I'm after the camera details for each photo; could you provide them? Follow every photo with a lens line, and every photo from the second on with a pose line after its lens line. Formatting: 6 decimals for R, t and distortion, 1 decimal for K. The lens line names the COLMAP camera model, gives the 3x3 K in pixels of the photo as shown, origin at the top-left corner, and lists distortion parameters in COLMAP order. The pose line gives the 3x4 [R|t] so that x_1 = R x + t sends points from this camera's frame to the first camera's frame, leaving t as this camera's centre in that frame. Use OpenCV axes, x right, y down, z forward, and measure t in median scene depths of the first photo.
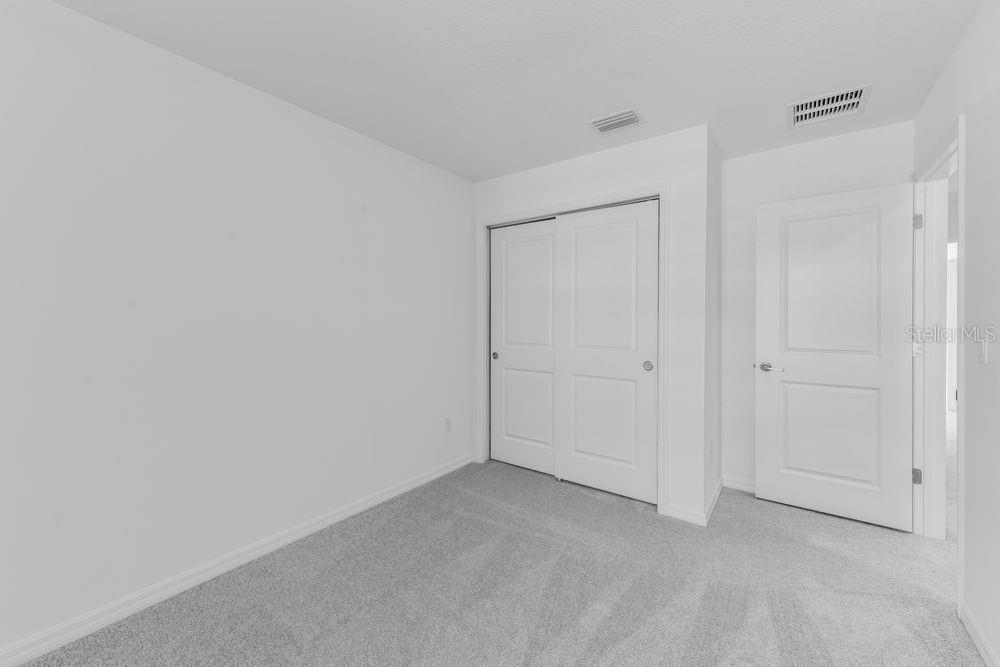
lens RADIAL K [[394.9, 0, 501.0], [0, 394.9, 322.5], [0, 0, 1]] dist [0.015033, 0.000078]
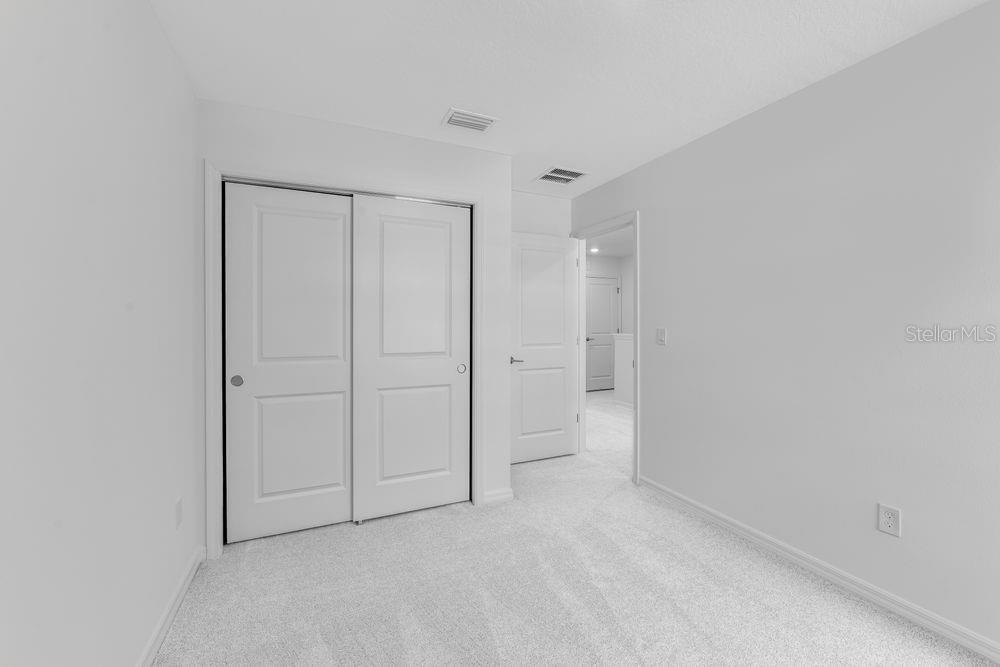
lens RADIAL K [[403.6, 0, 509.0], [0, 403.6, 328.1], [0, 0, 1]] dist [0.019971, 0.000155]
pose [[0.502278, -0.013147, 0.864606, -0.449729], [0.011436, 0.999898, 0.008561, -0.002780], [-0.864631, 0.005588, 0.502377, 0.350138]]
